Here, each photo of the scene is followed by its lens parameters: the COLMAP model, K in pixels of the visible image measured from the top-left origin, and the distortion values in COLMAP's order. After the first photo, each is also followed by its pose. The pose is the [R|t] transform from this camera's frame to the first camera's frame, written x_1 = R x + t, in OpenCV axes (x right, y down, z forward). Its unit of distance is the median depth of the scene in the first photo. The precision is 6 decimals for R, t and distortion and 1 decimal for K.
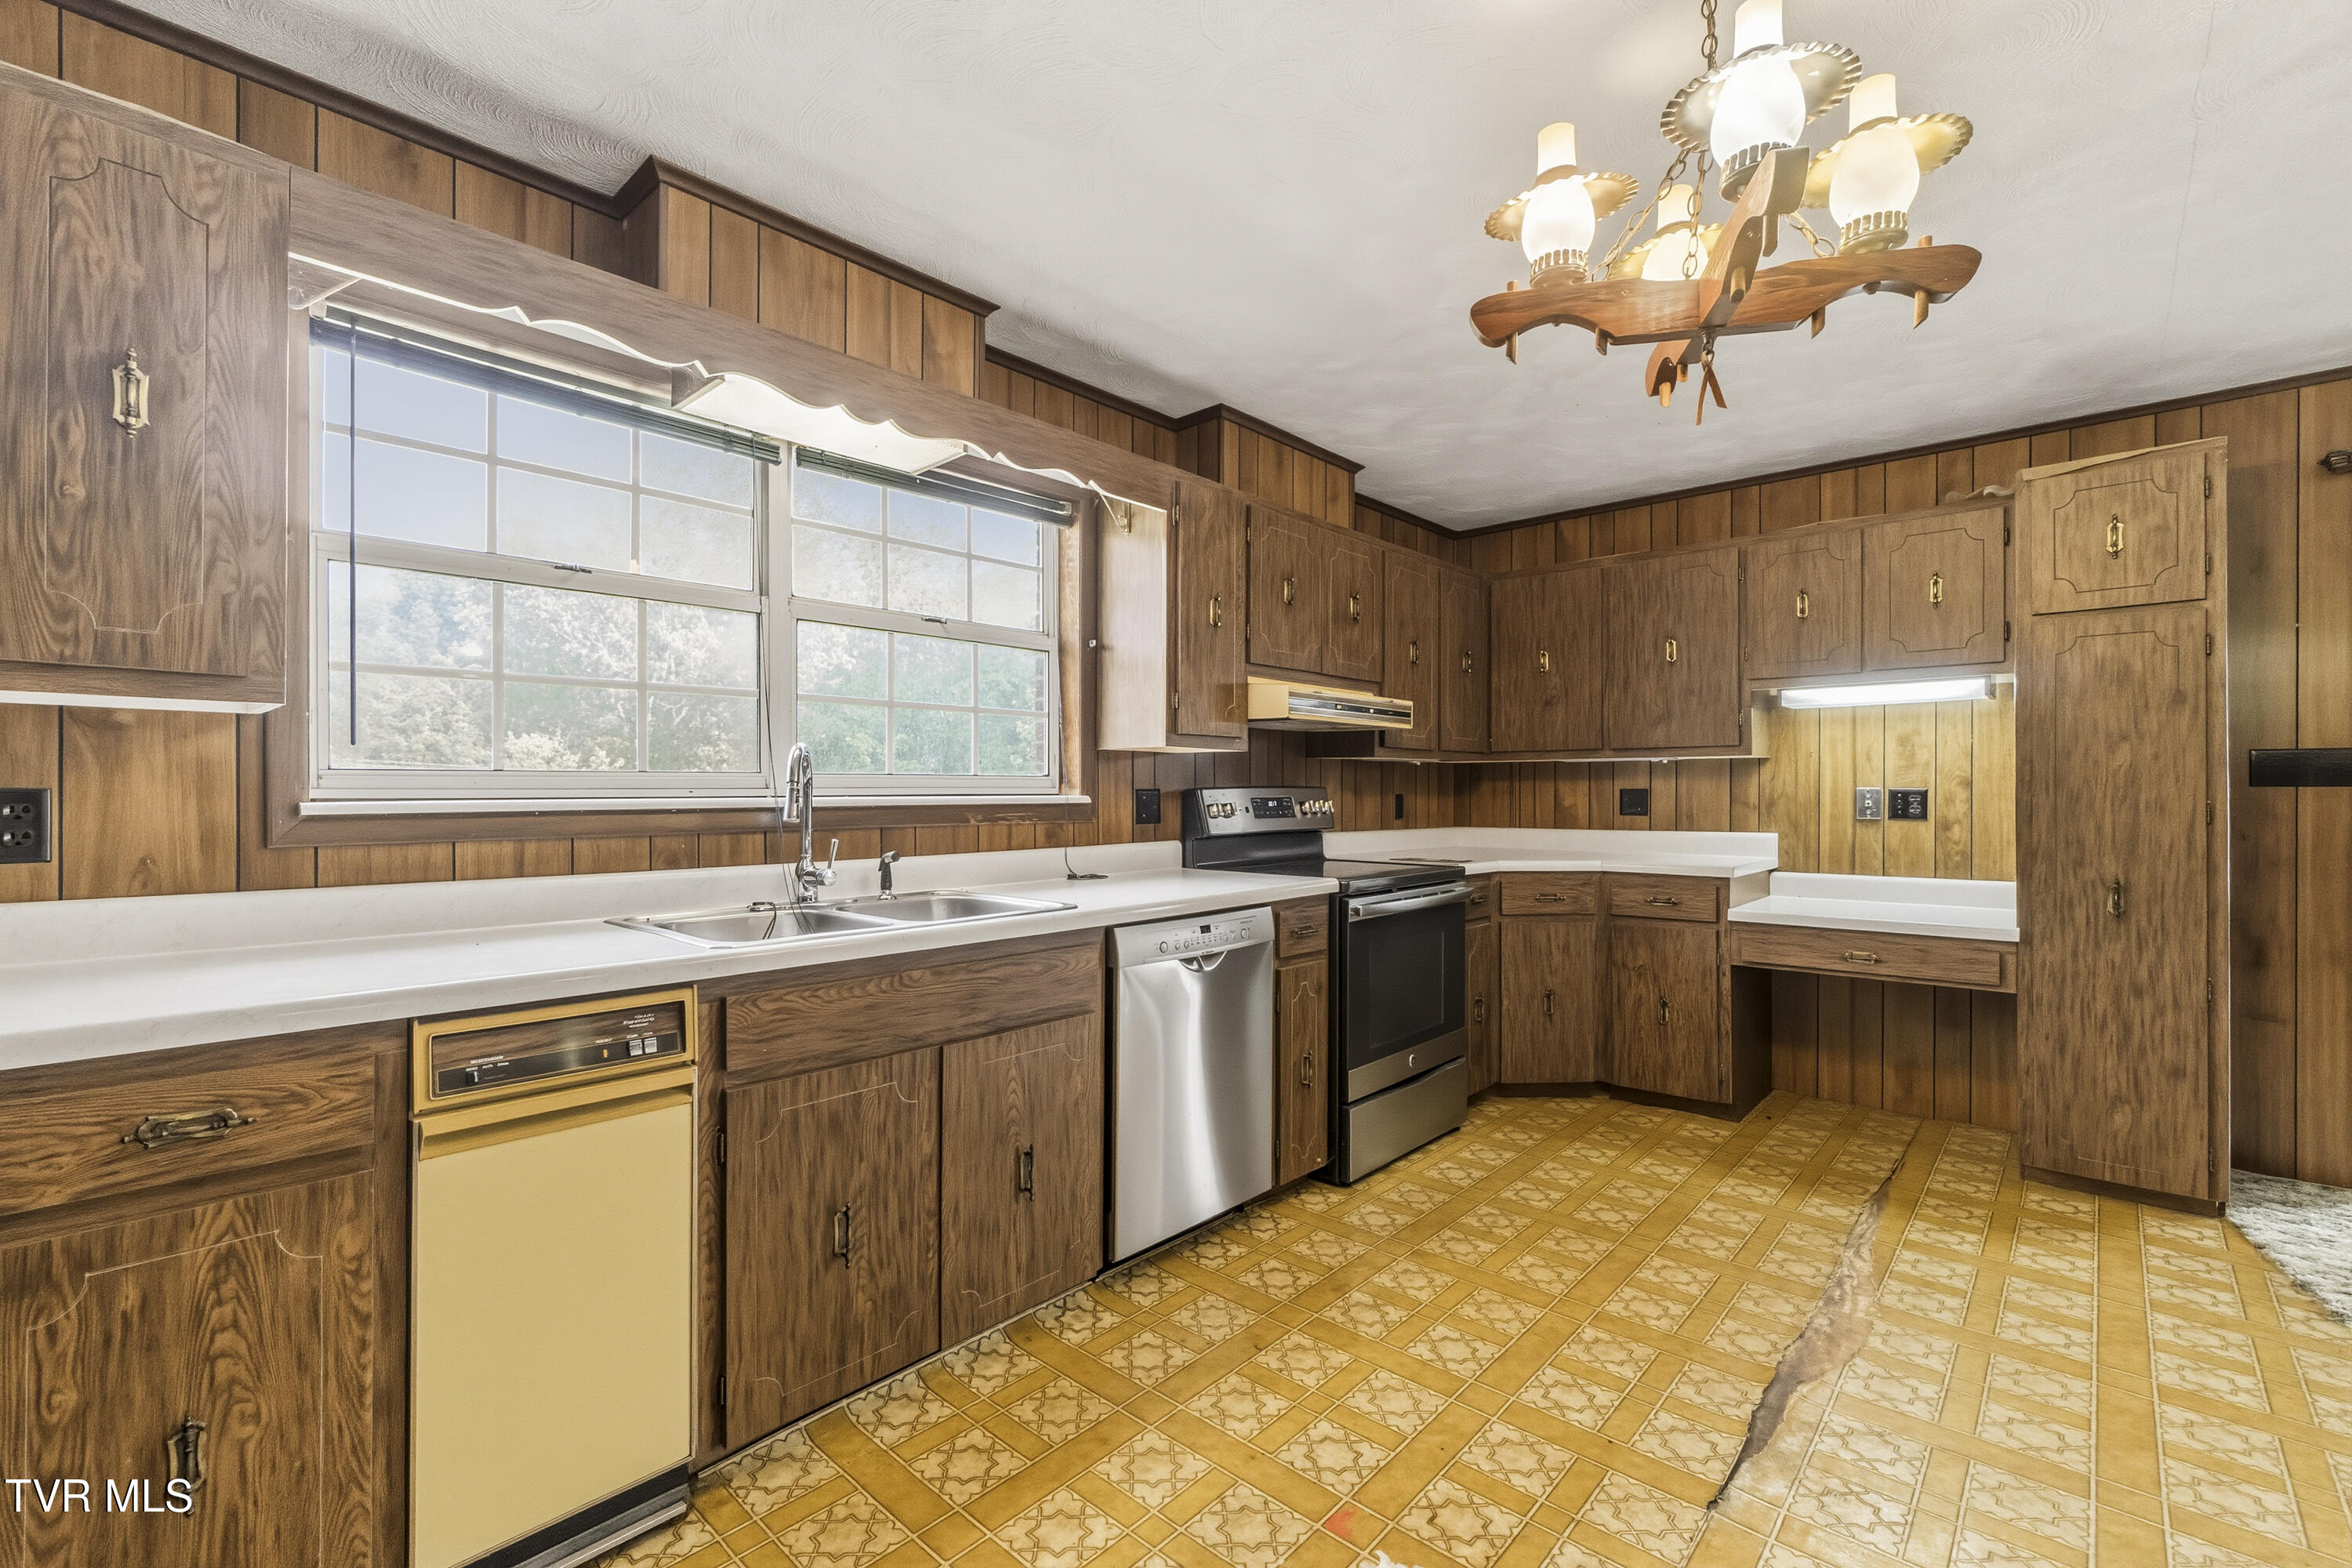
lens RADIAL K [[1027.9, 0, 1150.2], [0, 1027.9, 788.2], [0, 0, 1]] dist [-0.000666, -0.000152]
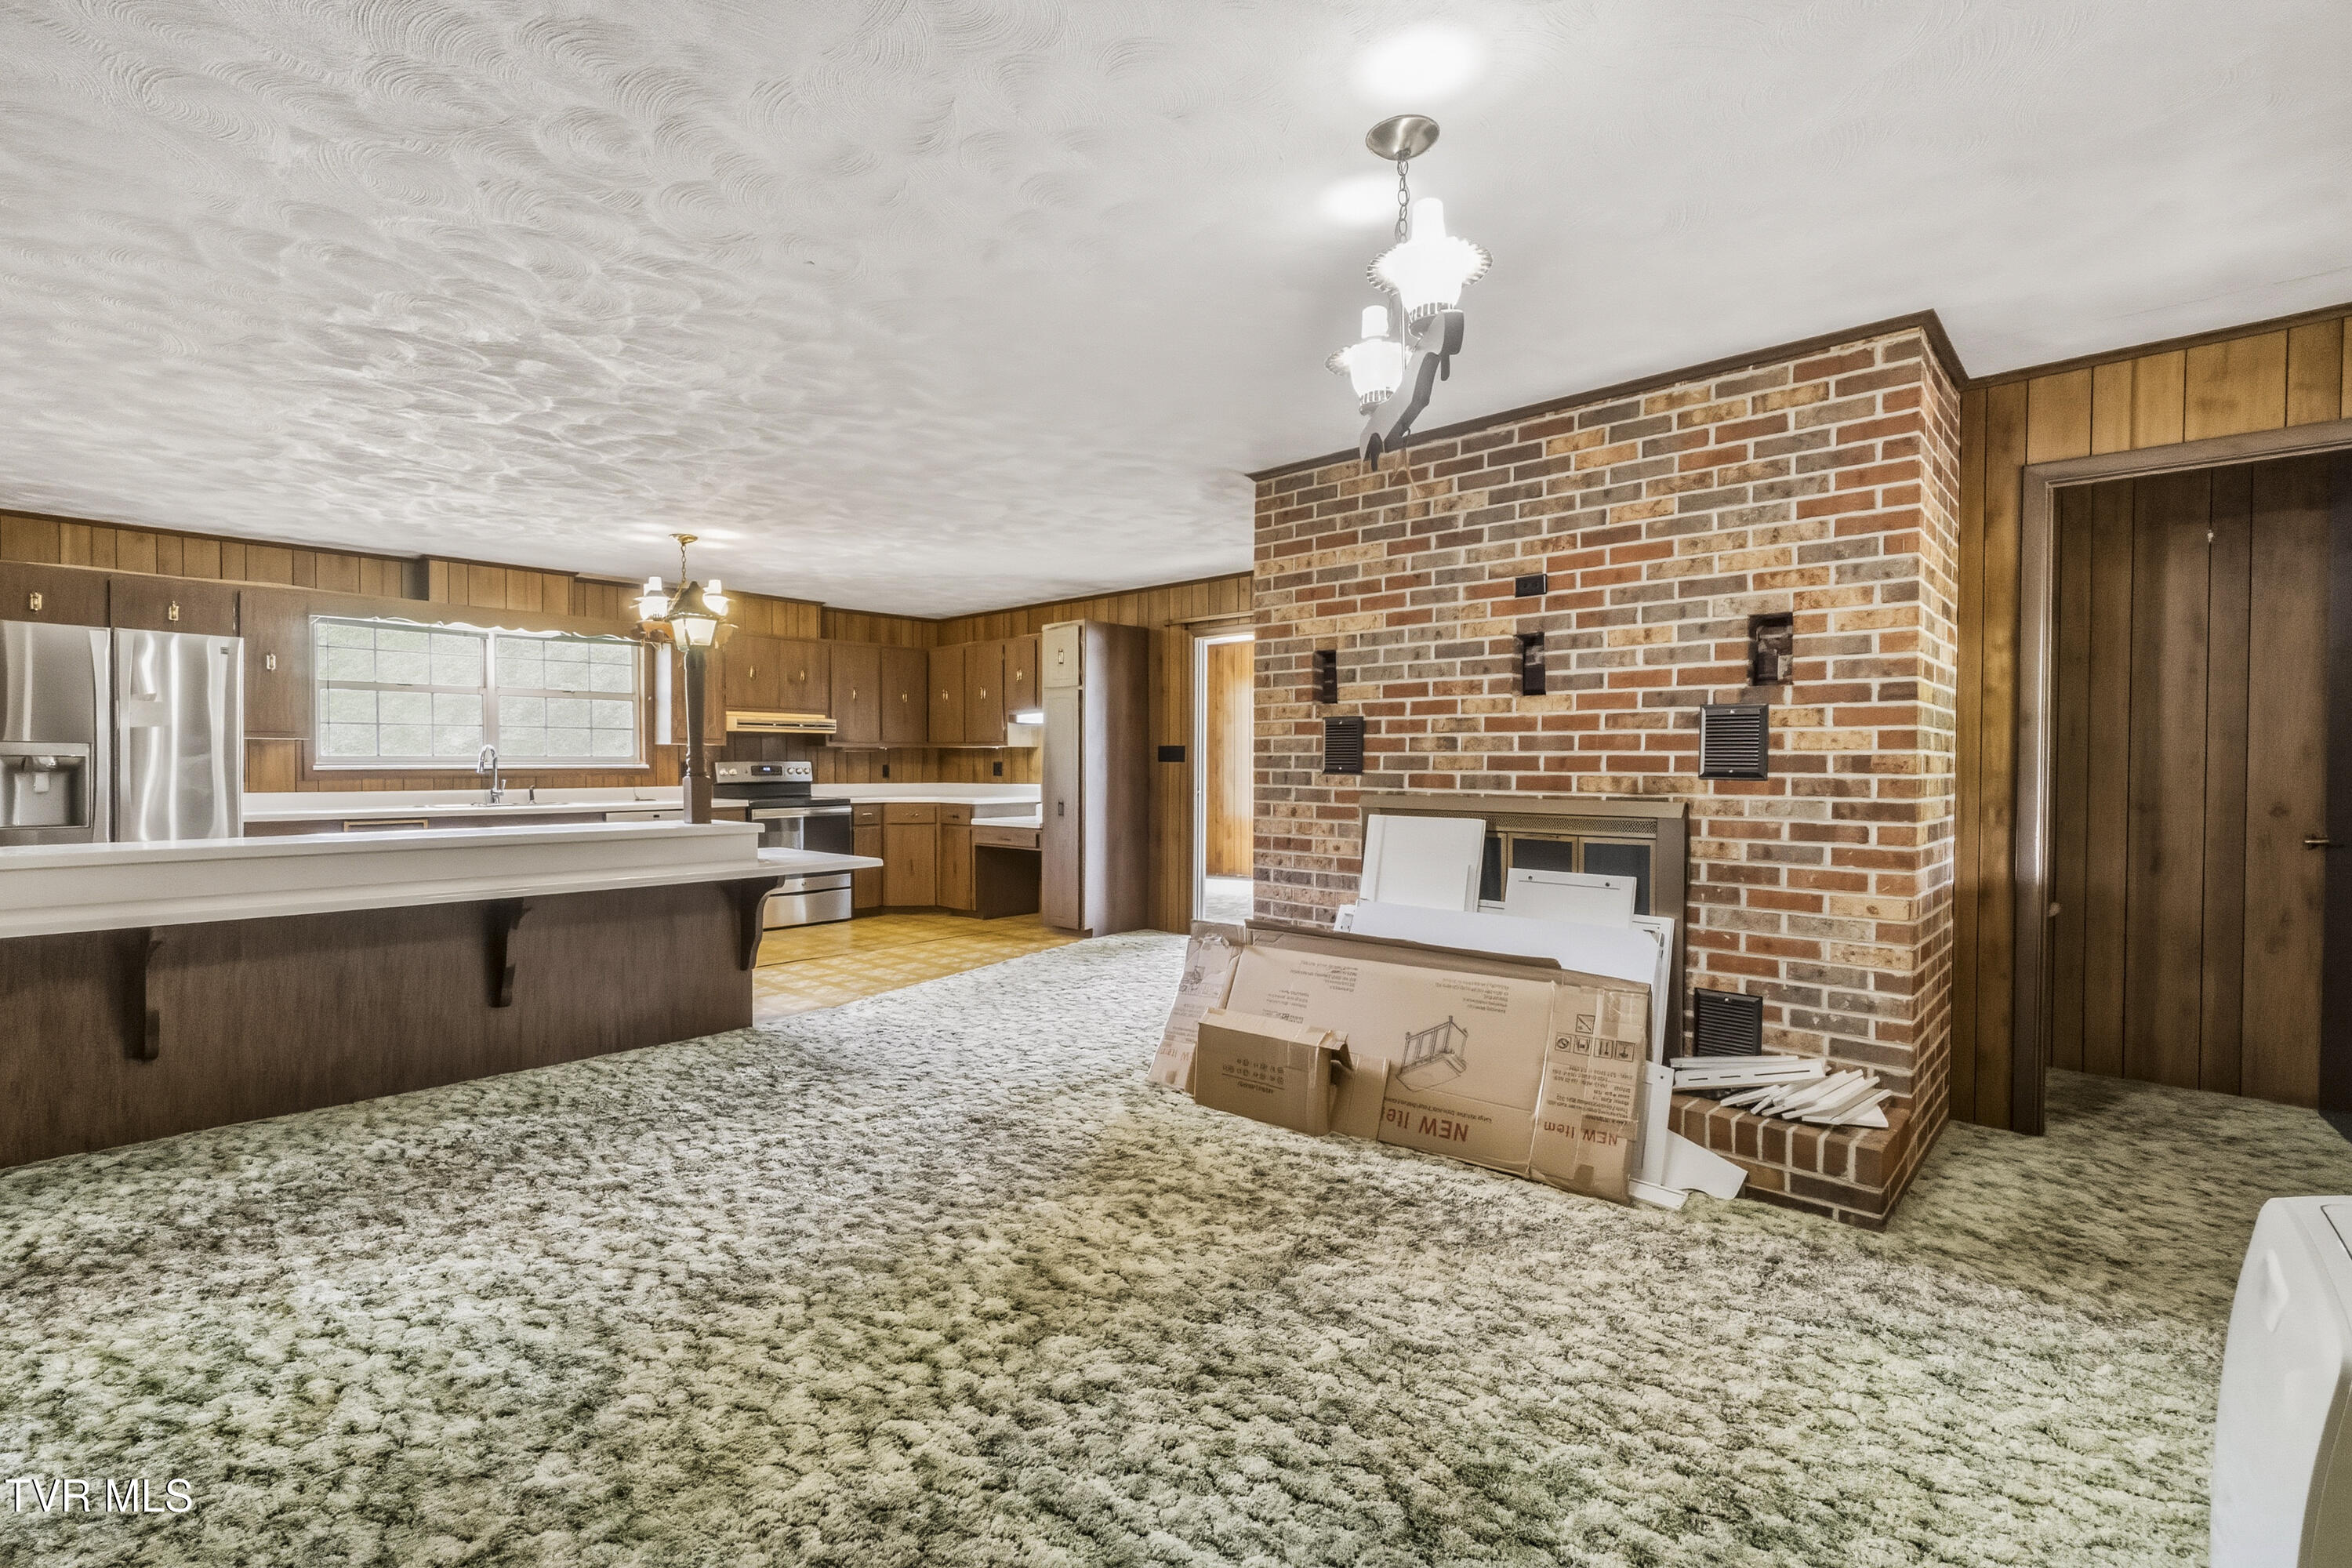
lens RADIAL K [[1088.2, 0, 1176.0], [0, 1088.2, 784.0], [0, 0, 1]] dist [-0.001086, -0.000208]
pose [[0.999991, -0.000410, -0.004314, 1.224356], [0.000504, 0.999761, 0.021876, -0.003082], [0.004304, -0.021878, 0.999751, -1.554176]]
